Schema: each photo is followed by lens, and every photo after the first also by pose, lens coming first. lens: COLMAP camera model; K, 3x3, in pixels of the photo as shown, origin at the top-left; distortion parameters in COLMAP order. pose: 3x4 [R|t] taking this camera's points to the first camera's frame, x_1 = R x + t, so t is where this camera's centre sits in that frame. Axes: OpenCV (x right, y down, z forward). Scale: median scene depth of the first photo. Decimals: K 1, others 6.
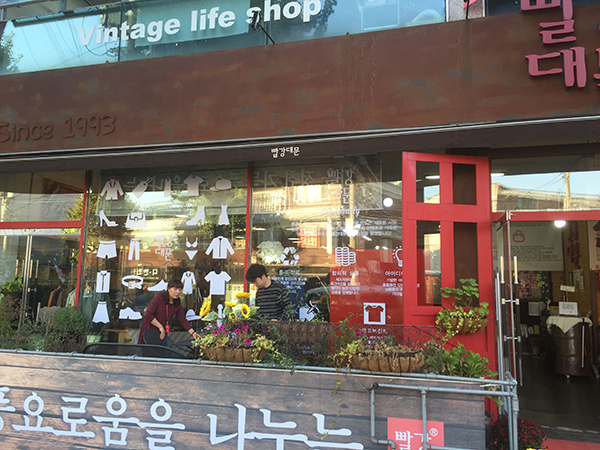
lens RADIAL K [[517.3, 0, 303.4], [0, 517.3, 222.5], [0, 0, 1]] dist [0.067181, -0.076851]
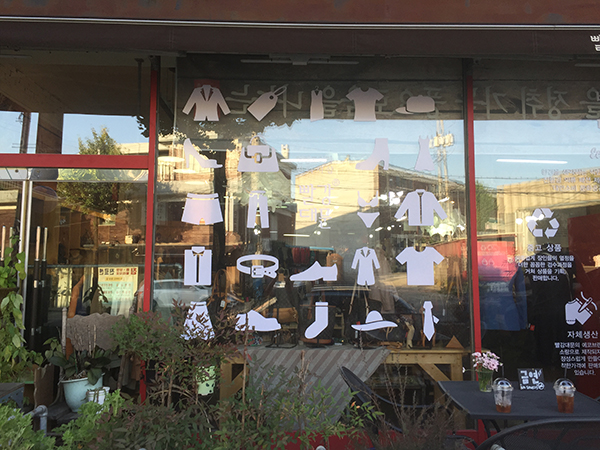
lens RADIAL K [[517.3, 0, 295.9], [0, 517.3, 221.3], [0, 0, 1]] dist [0.067181, -0.076851]
pose [[0.947566, 0.013383, 0.319280, -0.571406], [-0.022609, 0.999426, 0.025209, 0.060543], [-0.318759, -0.031106, 0.947325, 0.547888]]
